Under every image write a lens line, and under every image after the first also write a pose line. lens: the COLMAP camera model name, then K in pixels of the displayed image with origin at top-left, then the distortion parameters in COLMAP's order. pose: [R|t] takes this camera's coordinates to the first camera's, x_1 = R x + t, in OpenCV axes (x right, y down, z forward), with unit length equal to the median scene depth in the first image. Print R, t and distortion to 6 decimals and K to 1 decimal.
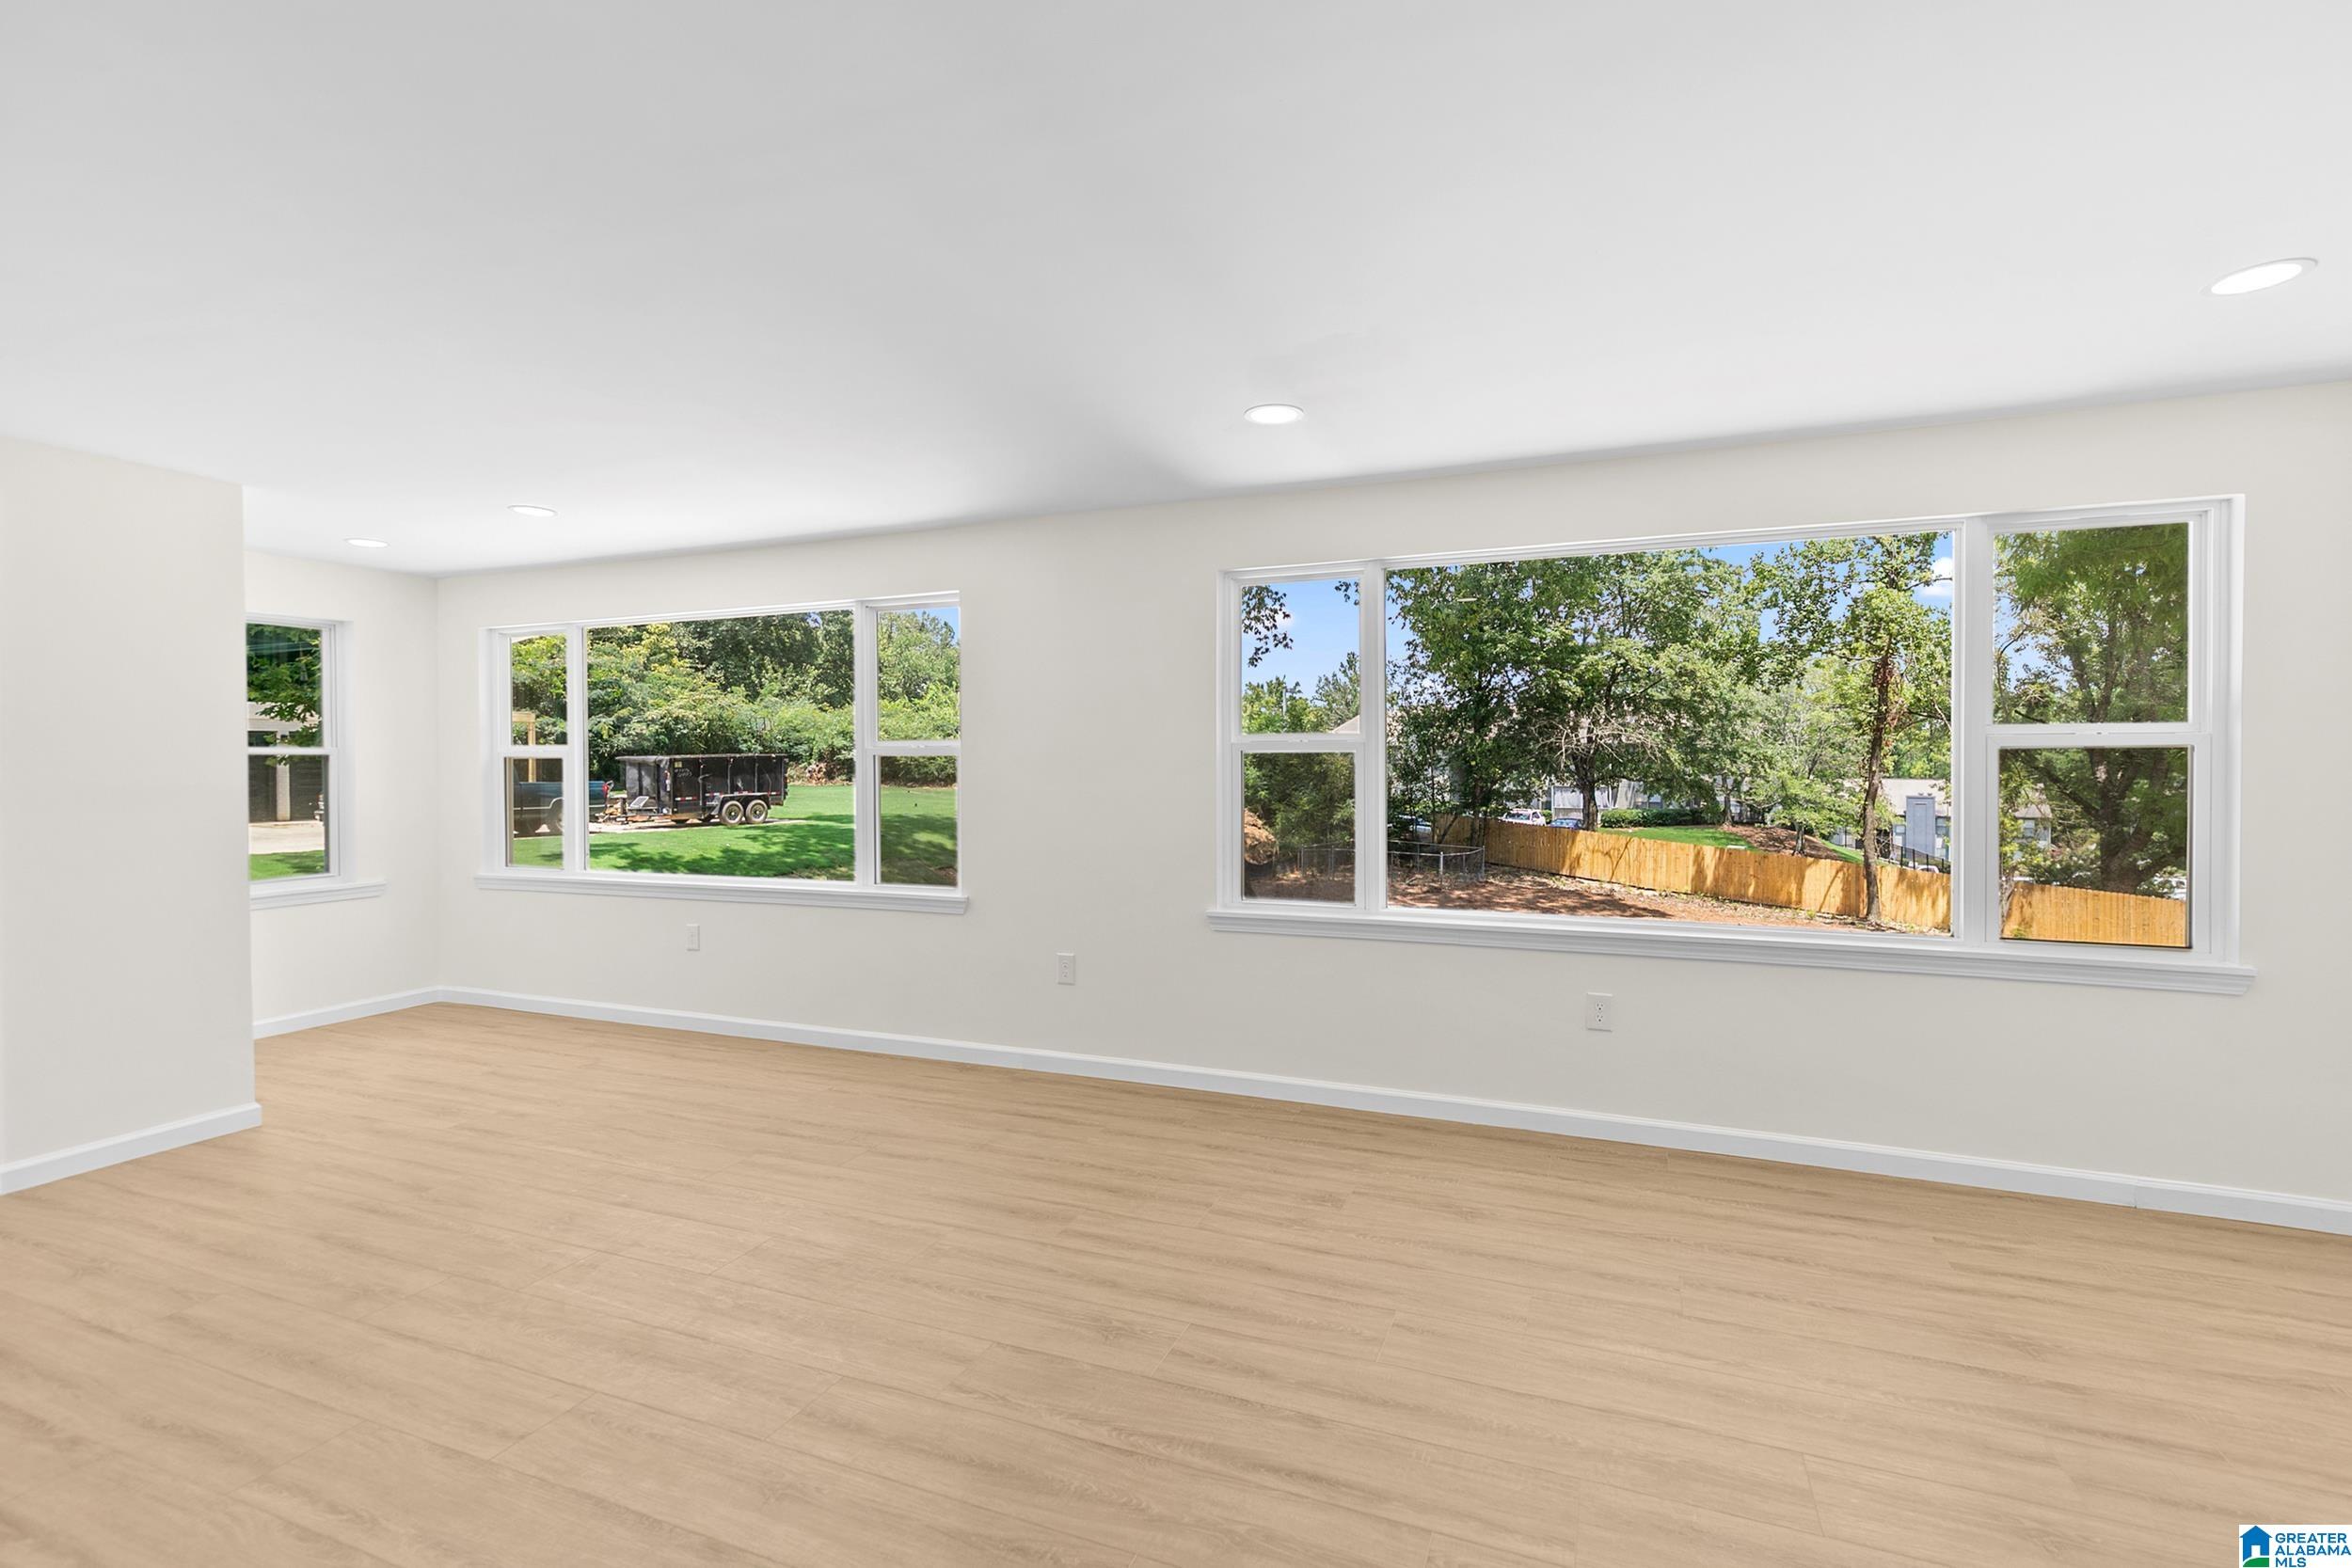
lens RADIAL K [[1058.8, 0, 1182.6], [0, 1058.8, 770.8], [0, 0, 1]] dist [0.011703, -0.001401]
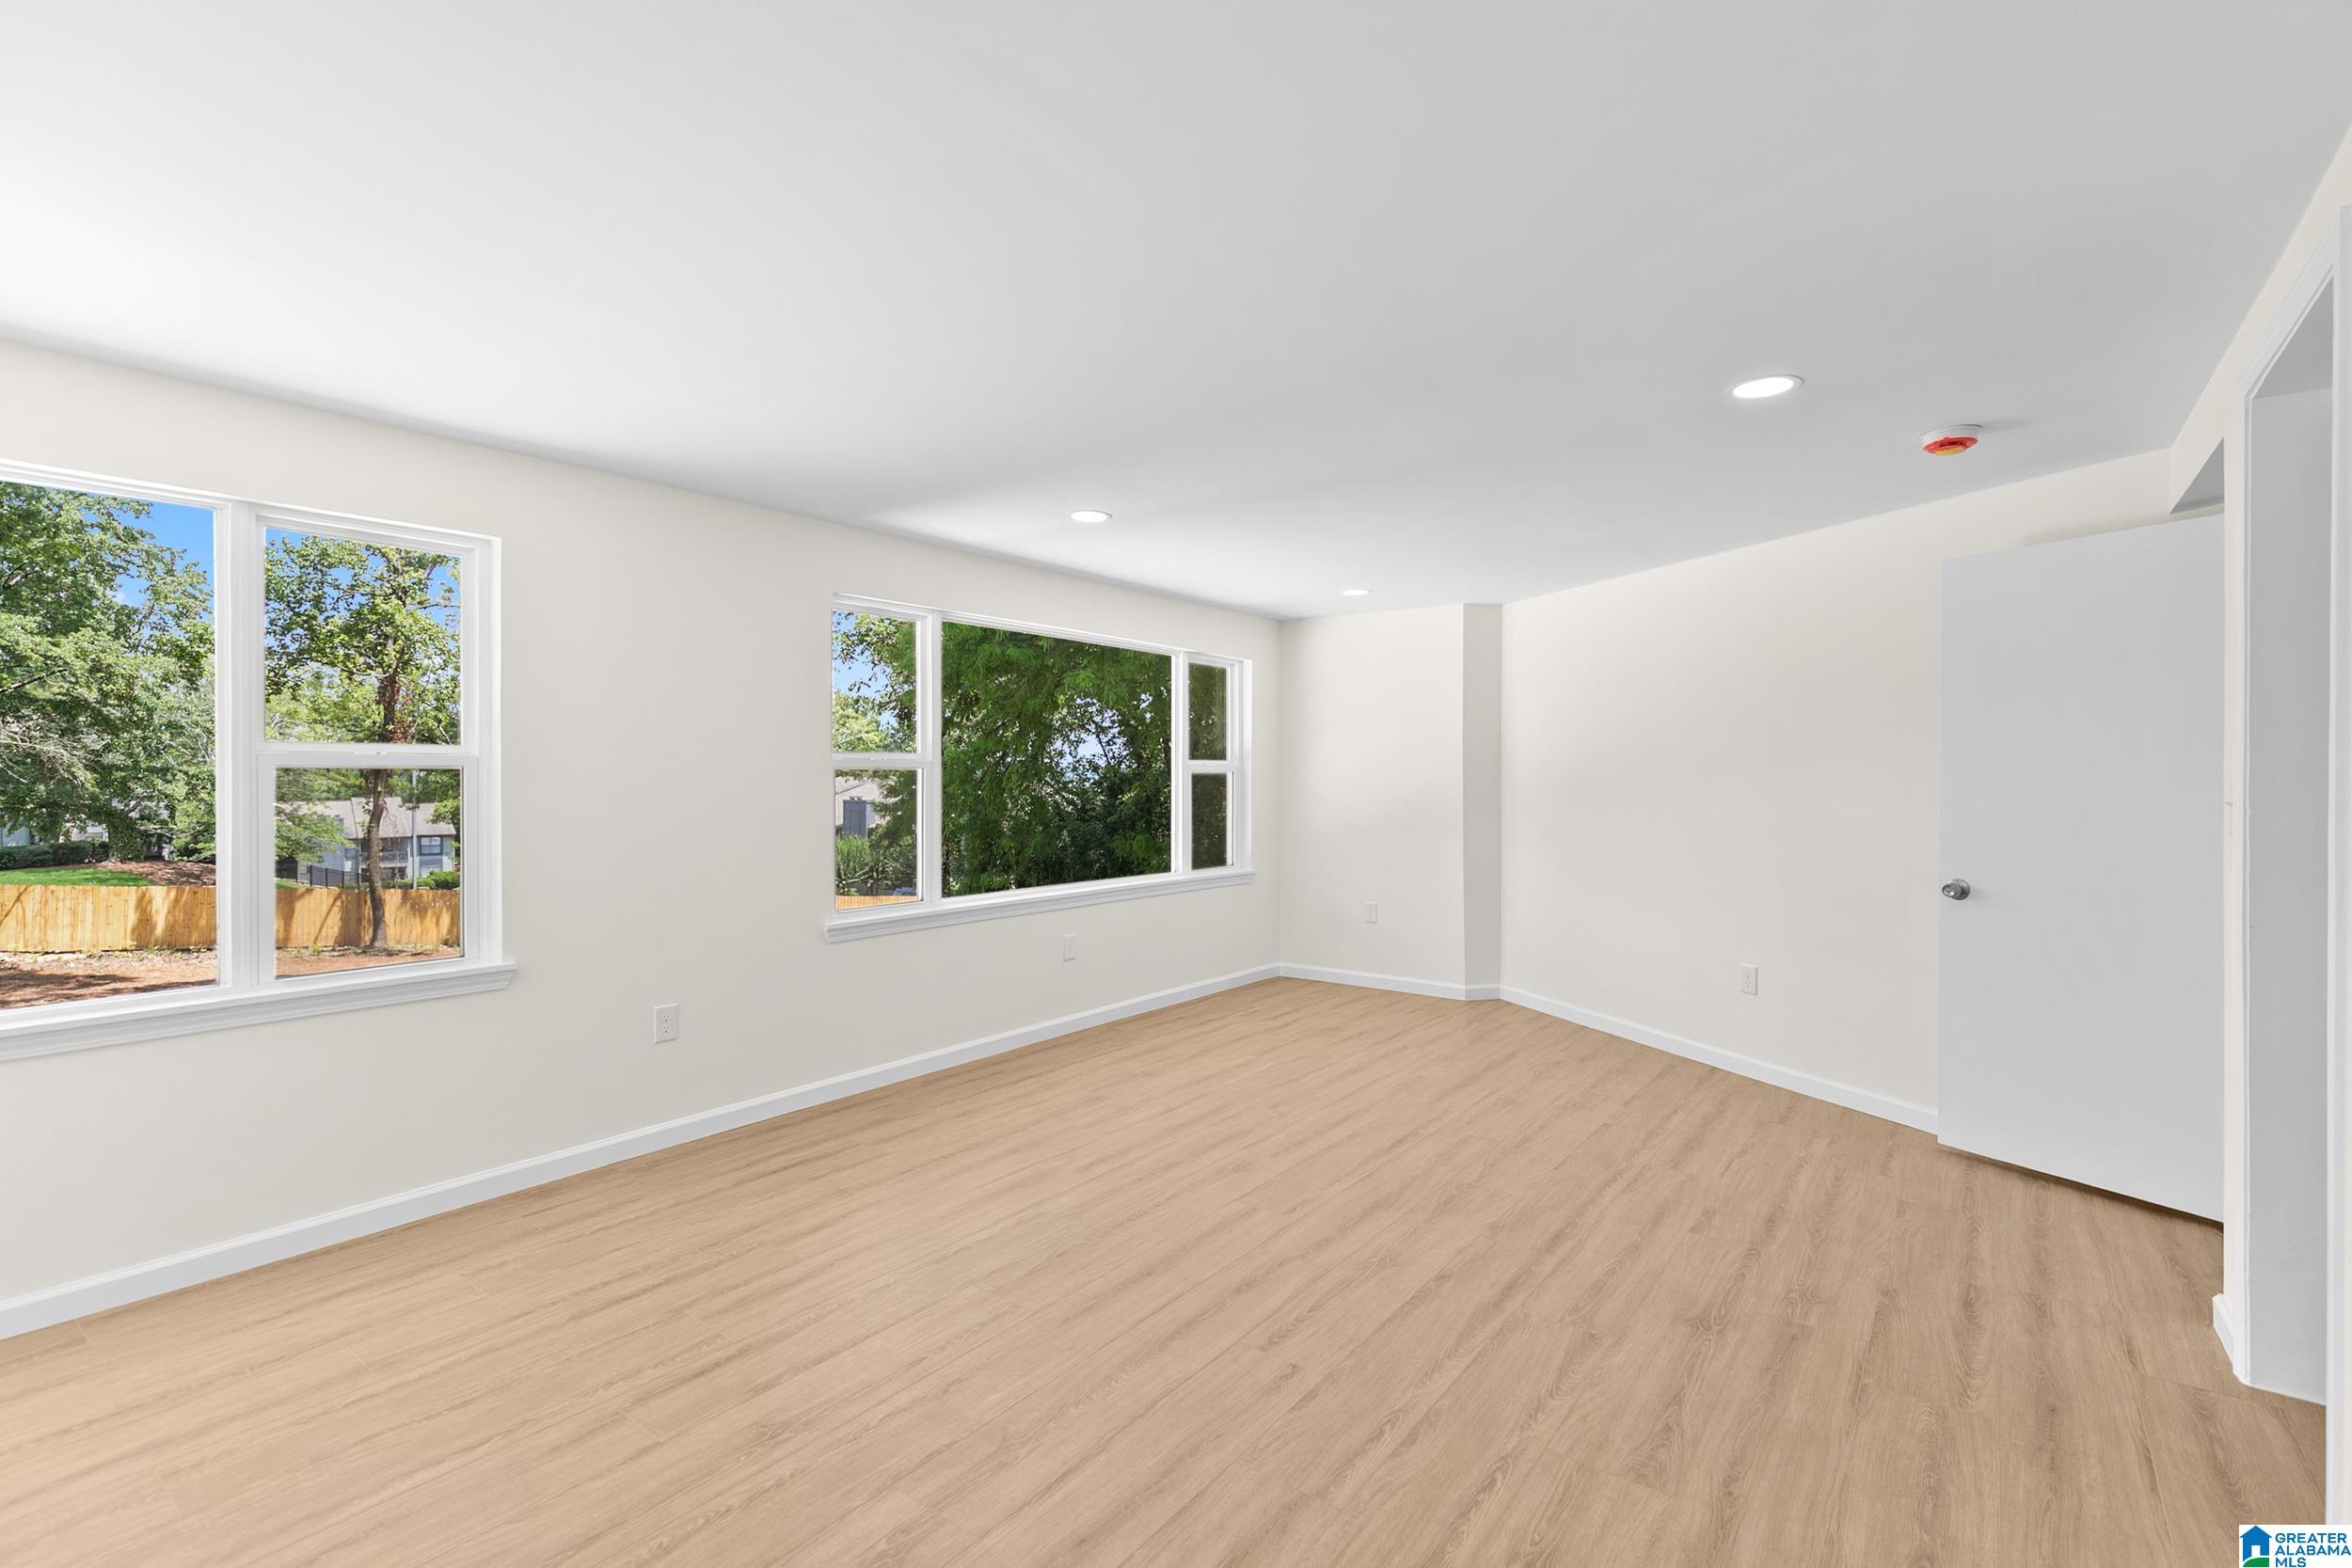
lens RADIAL K [[1058.8, 0, 1181.2], [0, 1058.8, 791.5], [0, 0, 1]] dist [0.011703, -0.001401]
pose [[0.255699, -0.007627, 0.966726, -0.935592], [0.007901, 0.999952, 0.005799, 0.001859], [-0.966724, 0.006156, 0.255747, 0.442599]]
